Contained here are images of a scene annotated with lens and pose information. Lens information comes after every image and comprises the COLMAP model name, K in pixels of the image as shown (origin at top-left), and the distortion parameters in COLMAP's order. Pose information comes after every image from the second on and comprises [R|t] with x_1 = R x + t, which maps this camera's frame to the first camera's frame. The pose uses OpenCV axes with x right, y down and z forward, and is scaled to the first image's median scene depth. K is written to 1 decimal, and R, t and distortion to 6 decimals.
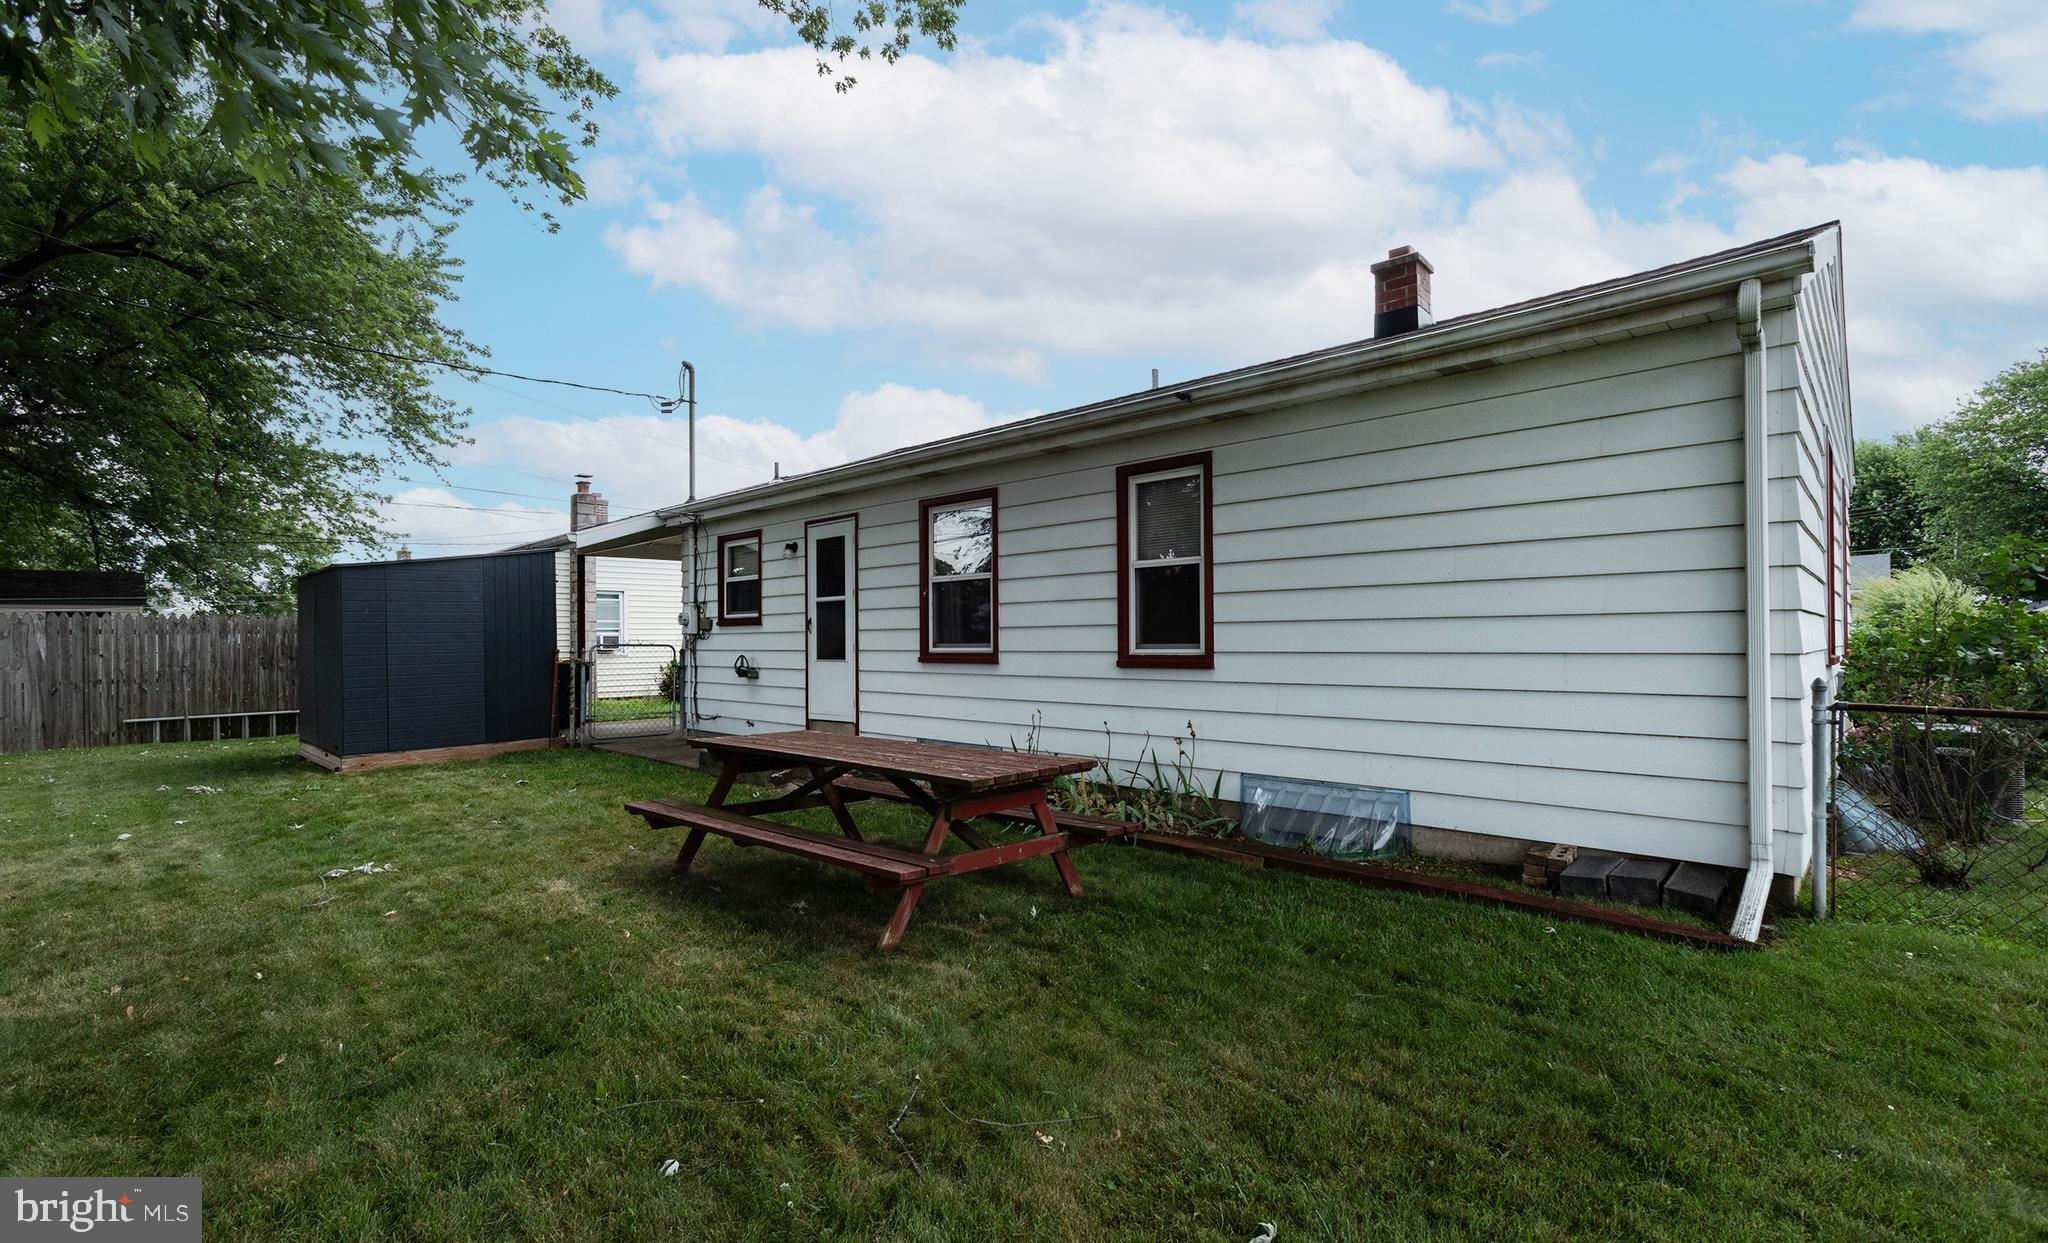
lens RADIAL K [[933.4, 0, 931.8], [0, 933.4, 655.8], [0, 0, 1]] dist [-0.020898, 0.000717]
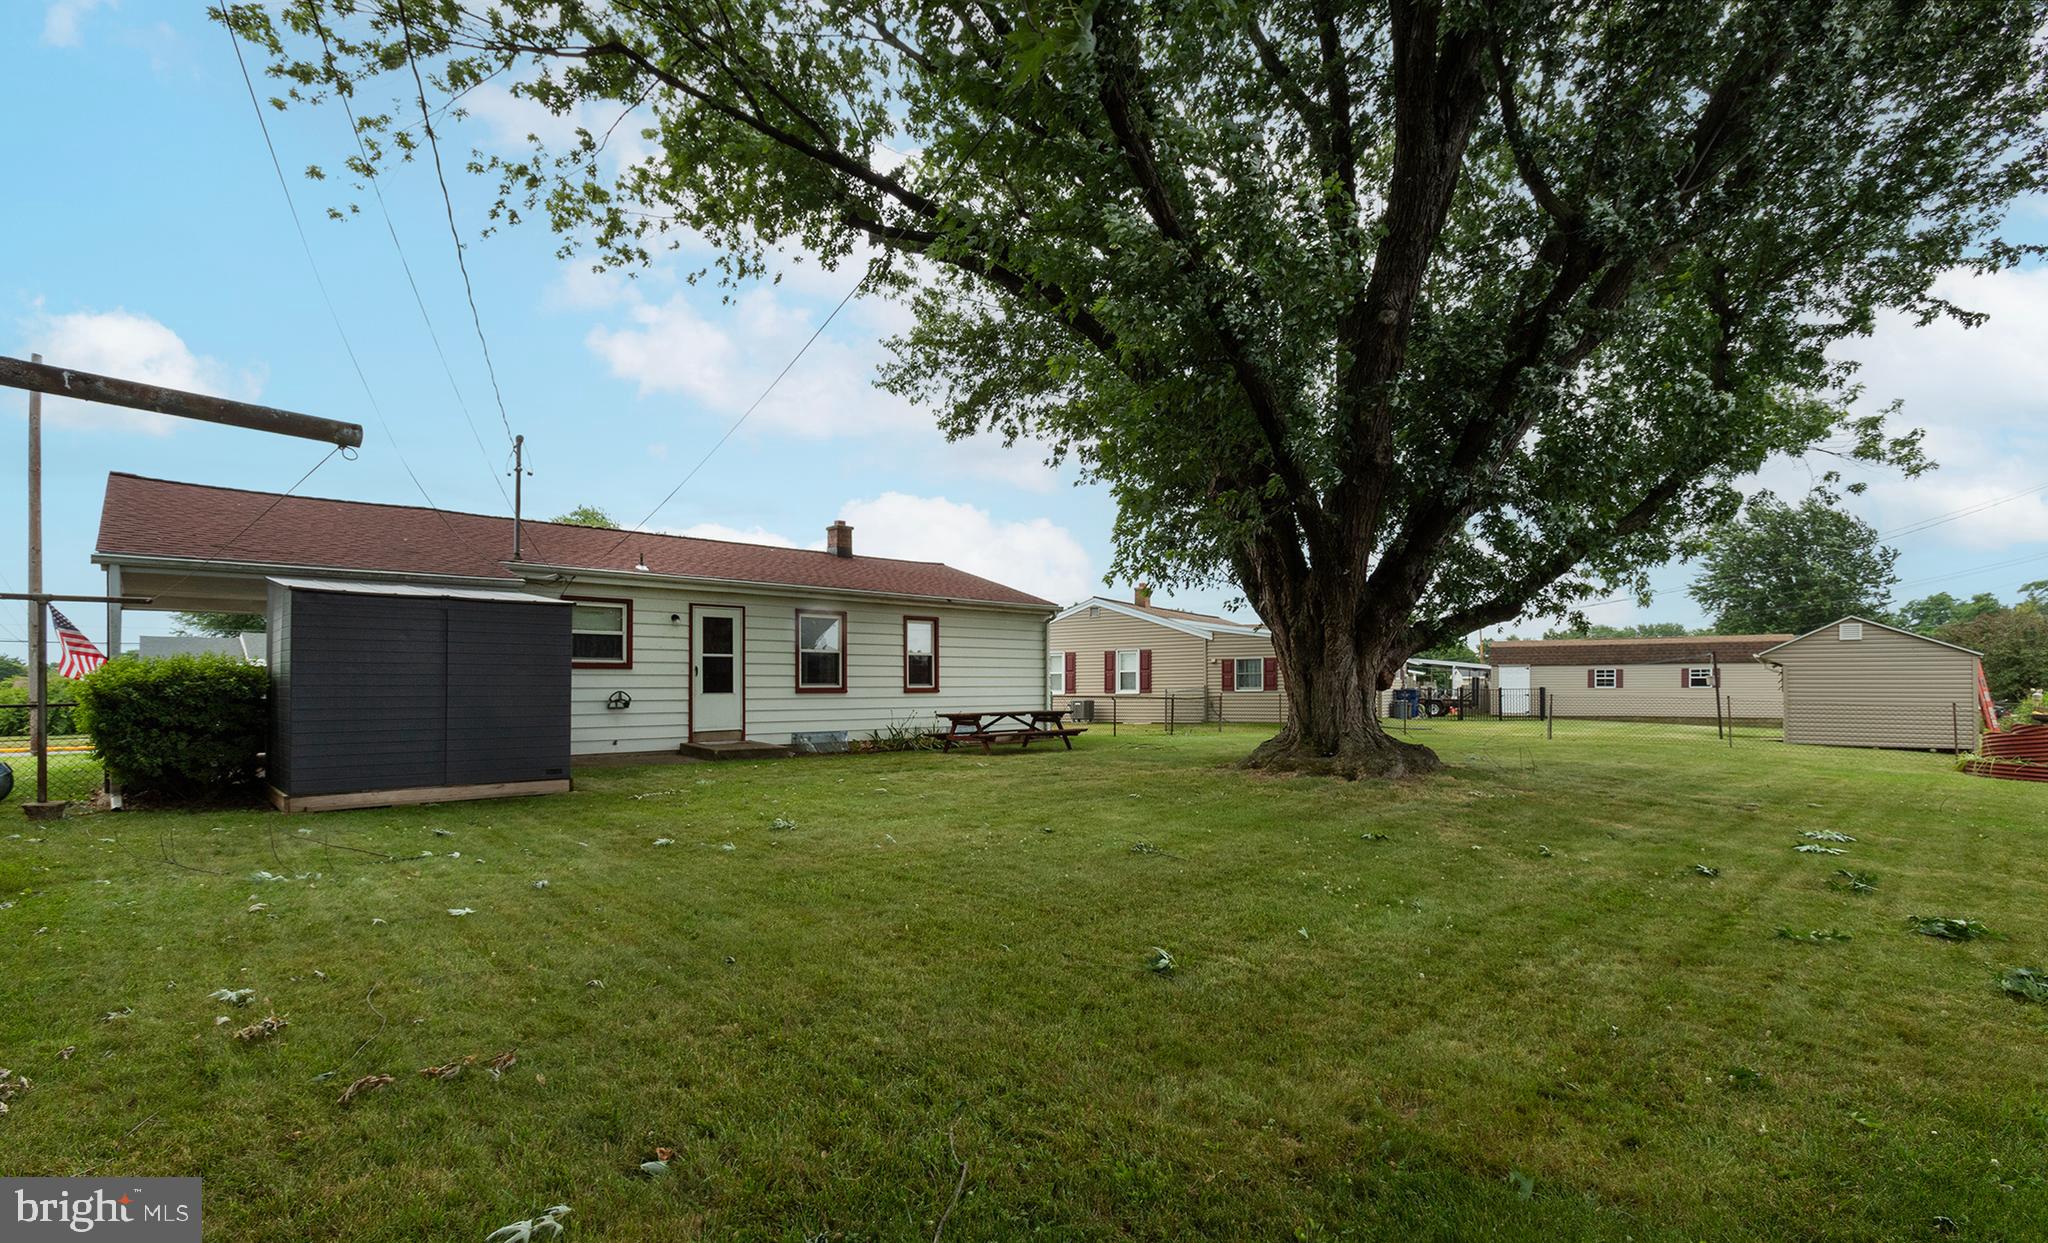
lens RADIAL K [[1010.1, 0, 1024.0], [0, 1010.1, 621.5], [0, 0, 1]] dist [0.002809, 0.000551]
pose [[0.012934, 0.081328, 0.996604, -1.922707], [0.025589, 0.996334, -0.081638, 0.038431], [-0.999589, 0.026558, 0.010805, 0.470233]]
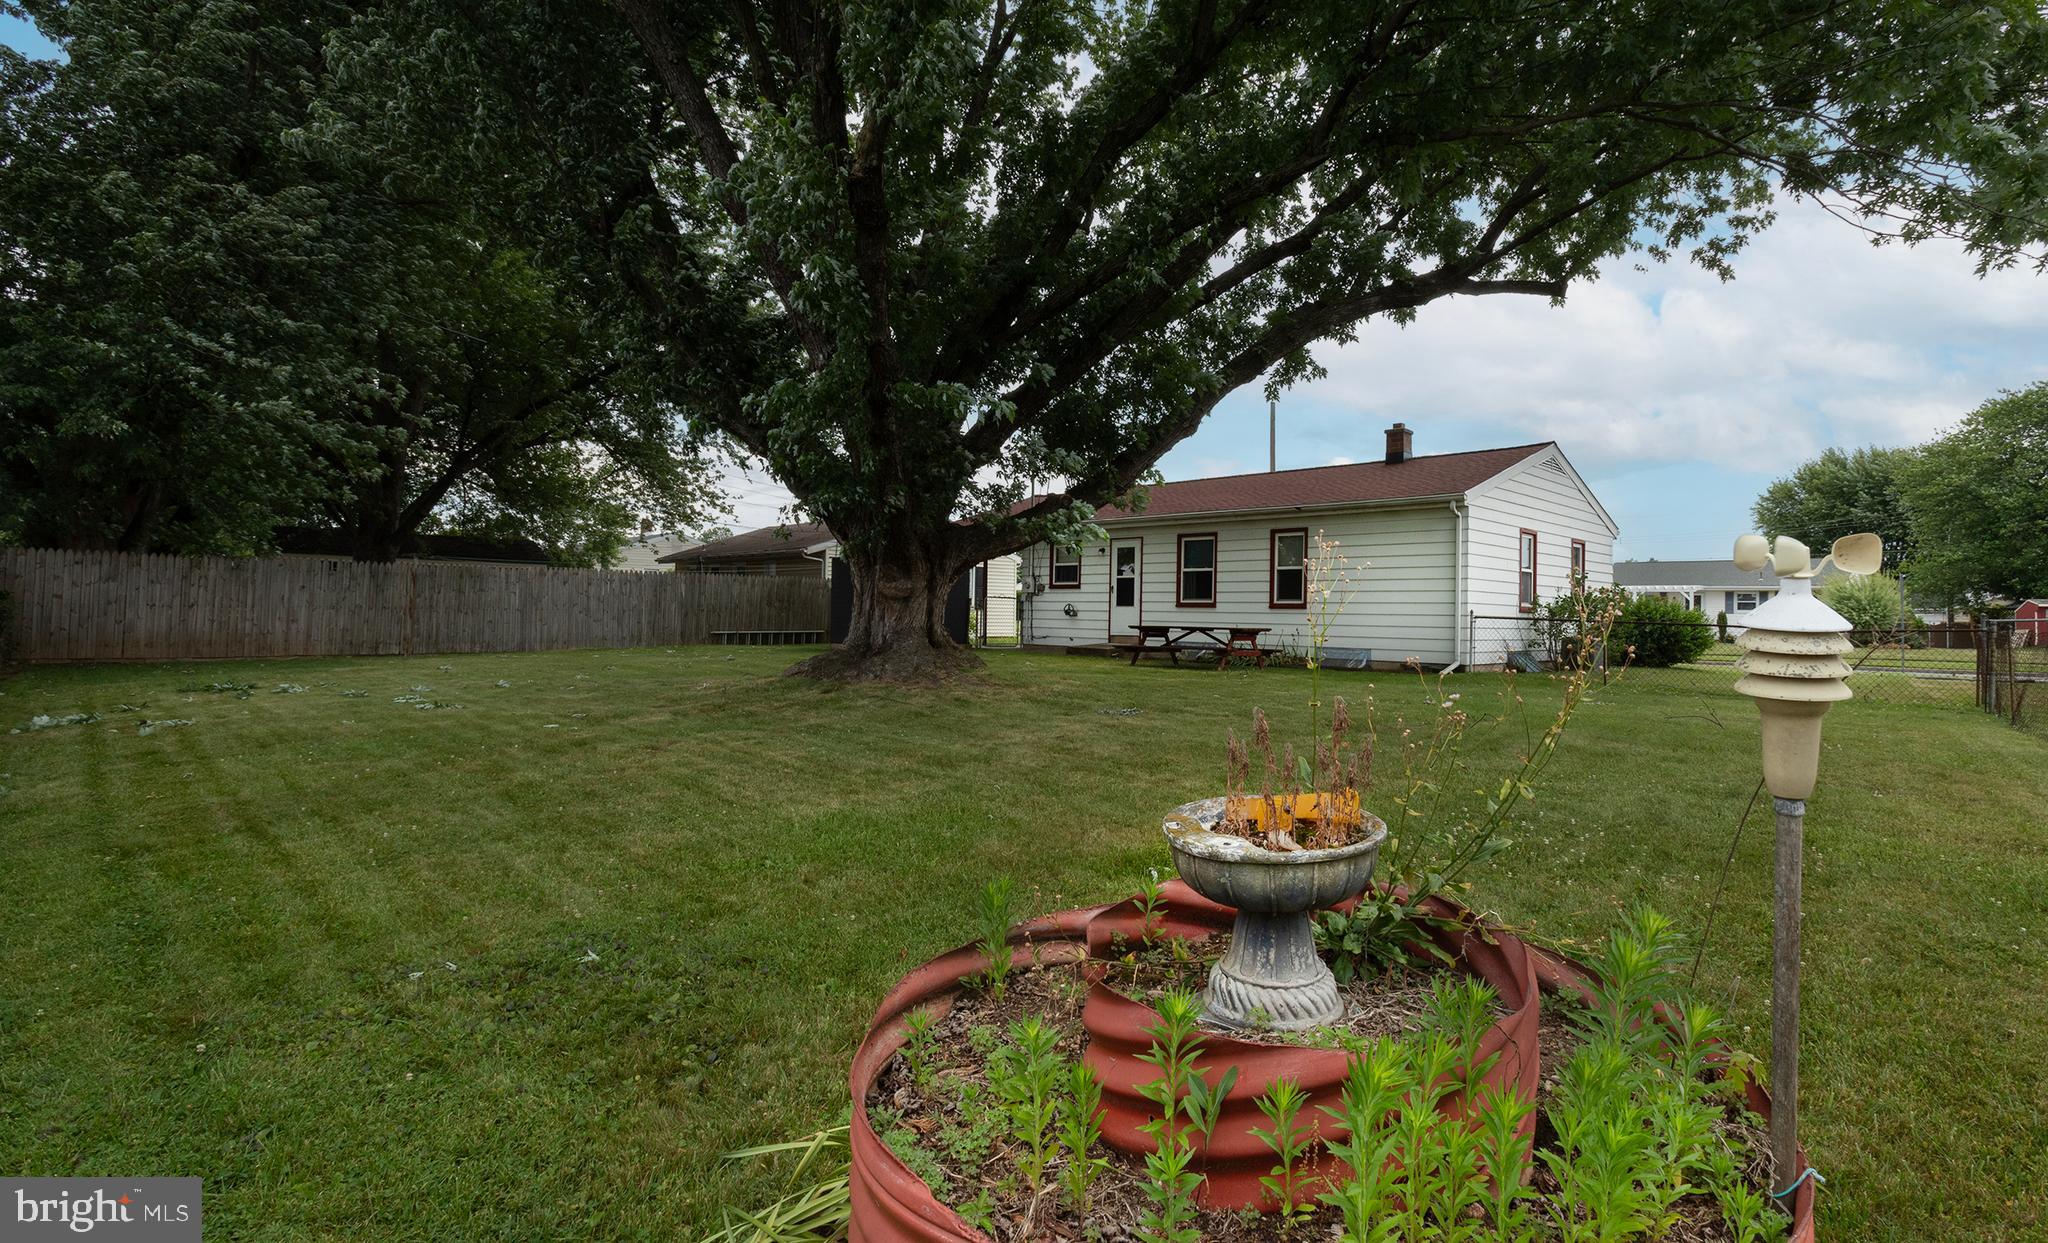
lens RADIAL K [[1010.1, 0, 1024.0], [0, 1010.1, 621.5], [0, 0, 1]] dist [0.002809, 0.000551]
pose [[0.999661, 0.024770, 0.007984, -0.365791], [-0.024709, 0.999666, -0.007586, 0.063959], [-0.008169, 0.007386, 0.999939, -1.304170]]
